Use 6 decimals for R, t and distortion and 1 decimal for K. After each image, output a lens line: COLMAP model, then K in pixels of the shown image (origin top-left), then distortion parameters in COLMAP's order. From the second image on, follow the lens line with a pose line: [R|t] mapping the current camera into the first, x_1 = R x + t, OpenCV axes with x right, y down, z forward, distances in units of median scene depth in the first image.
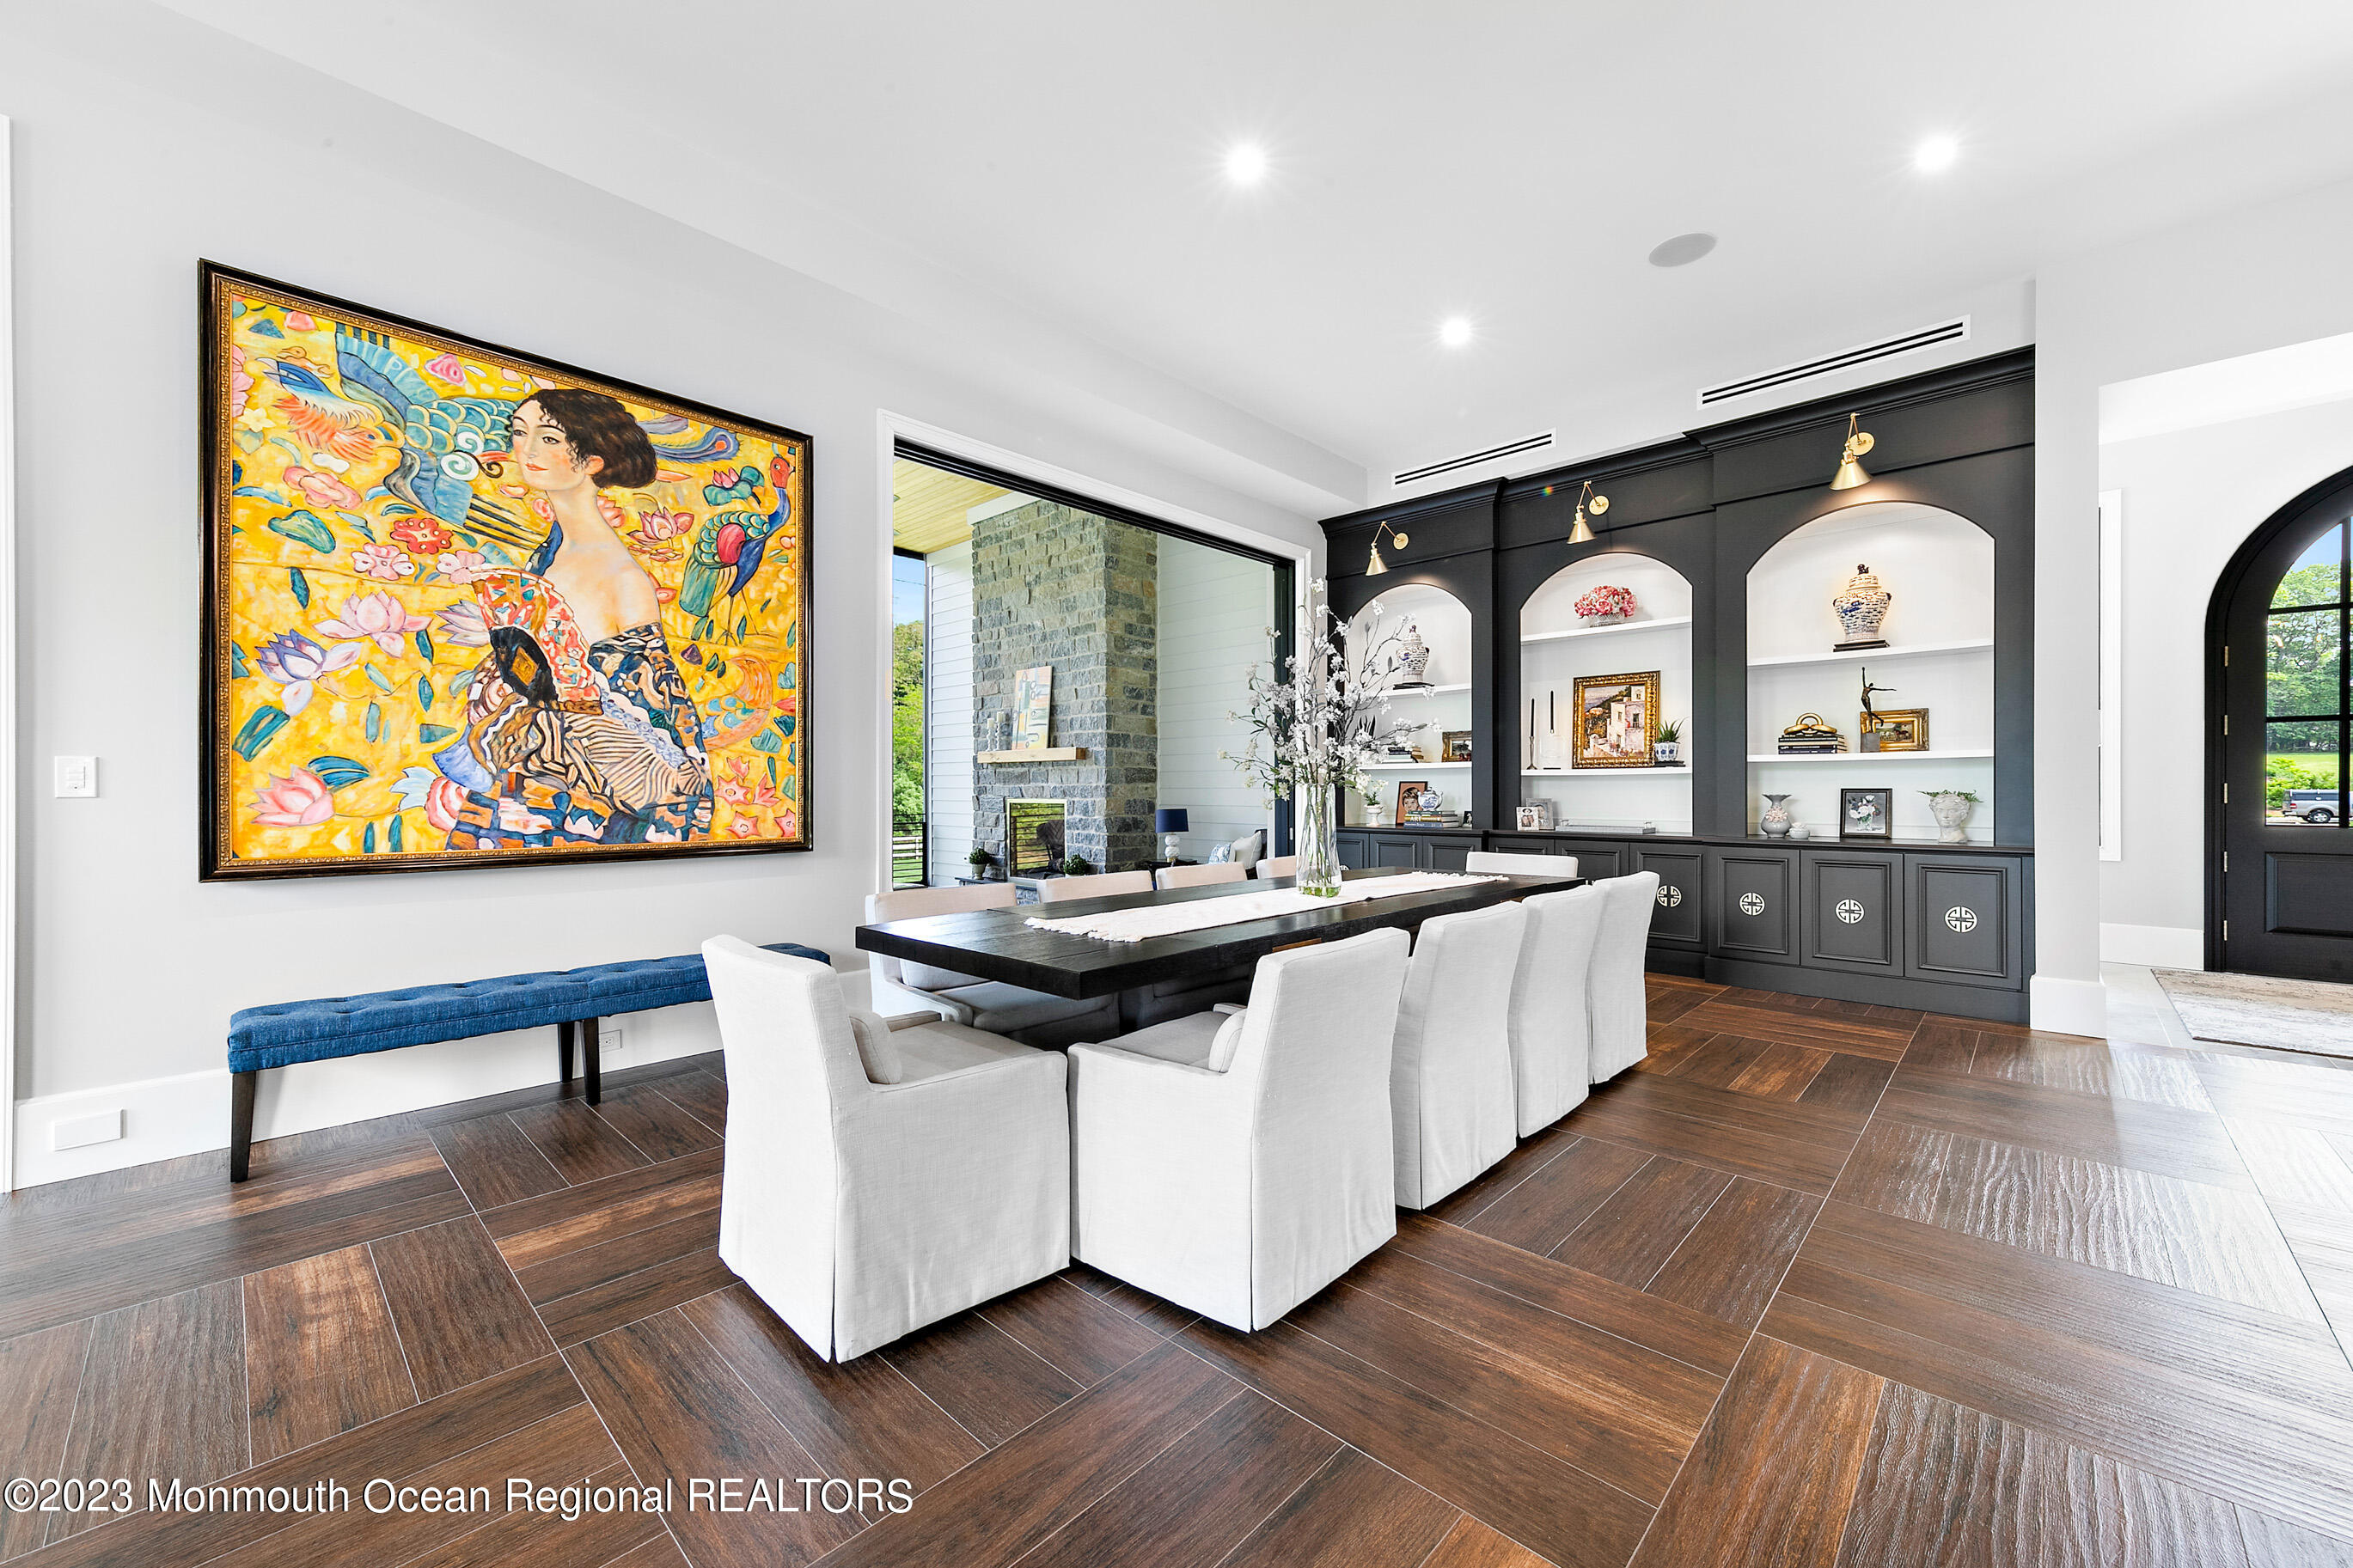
lens RADIAL K [[919.6, 0, 1189.0], [0, 919.6, 791.5], [0, 0, 1]] dist [0.013654, -0.000599]
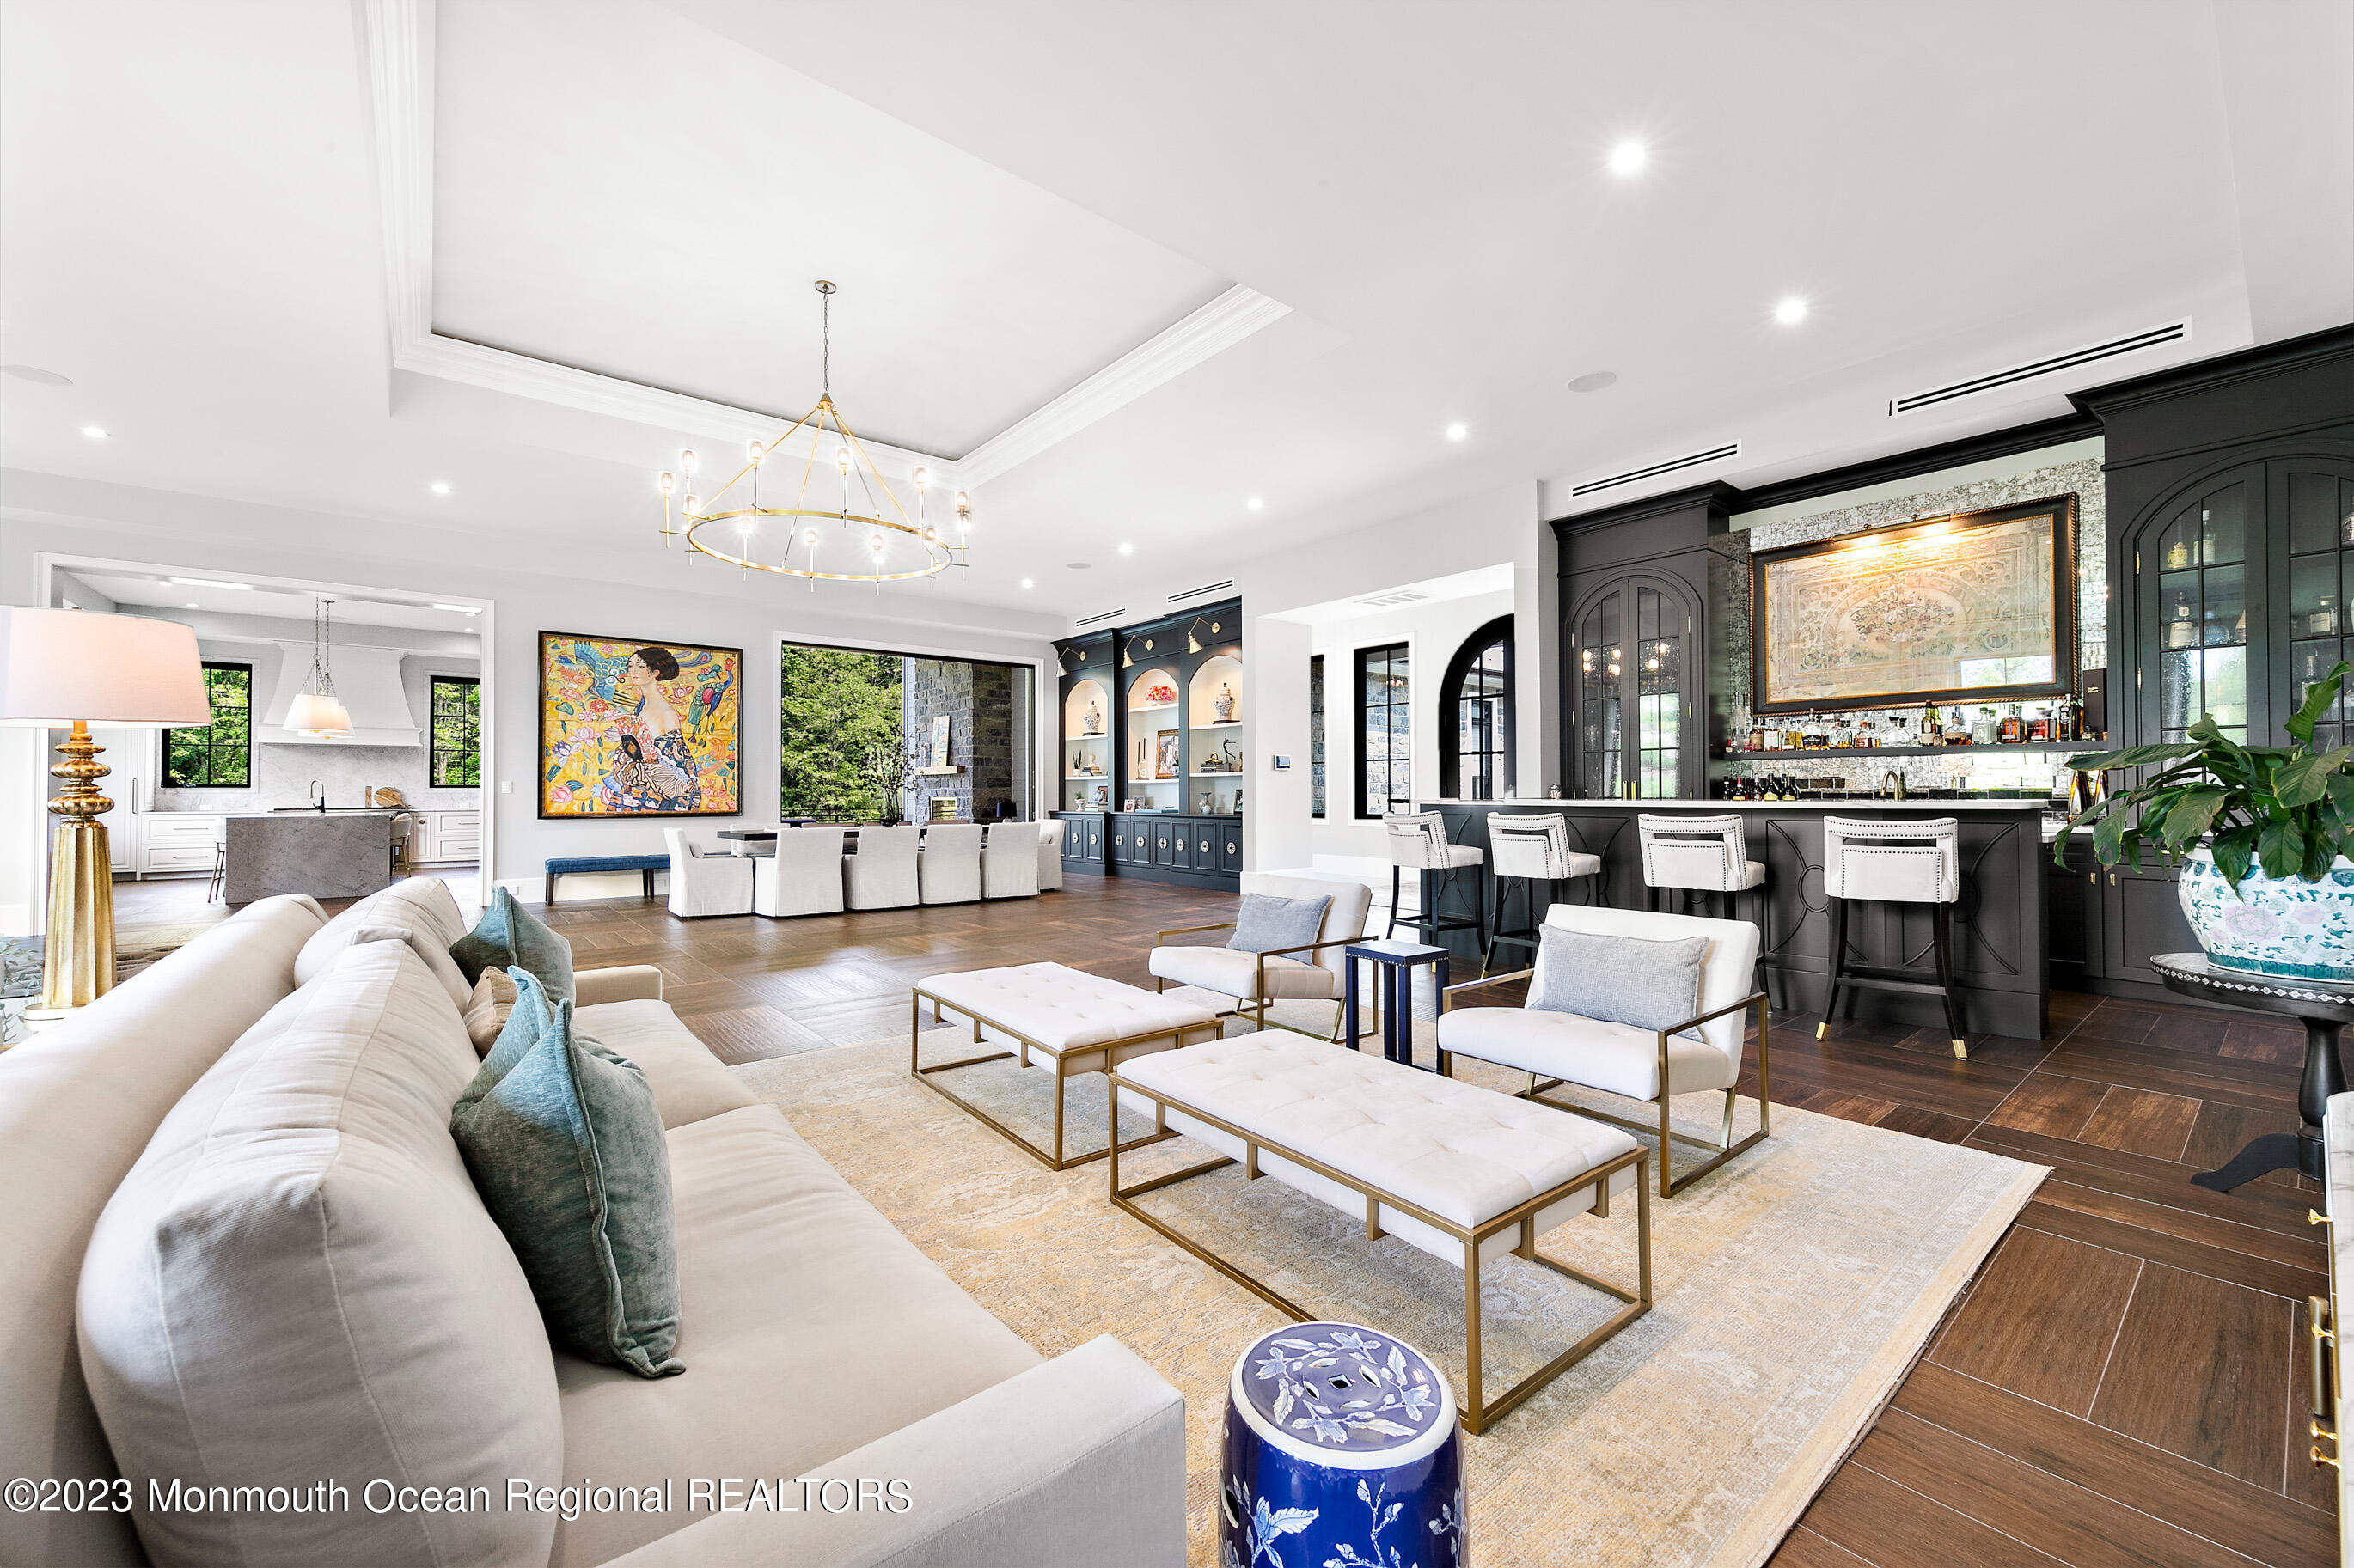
lens RADIAL K [[920.0, 0, 1180.6], [0, 920.0, 788.4], [0, 0, 1]] dist [0.013654, -0.000599]
pose [[0.991902, -0.002941, -0.126970, 1.092363], [0.002088, 0.999974, -0.006845, 0.010527], [0.126987, 0.006524, 0.991883, -1.331137]]
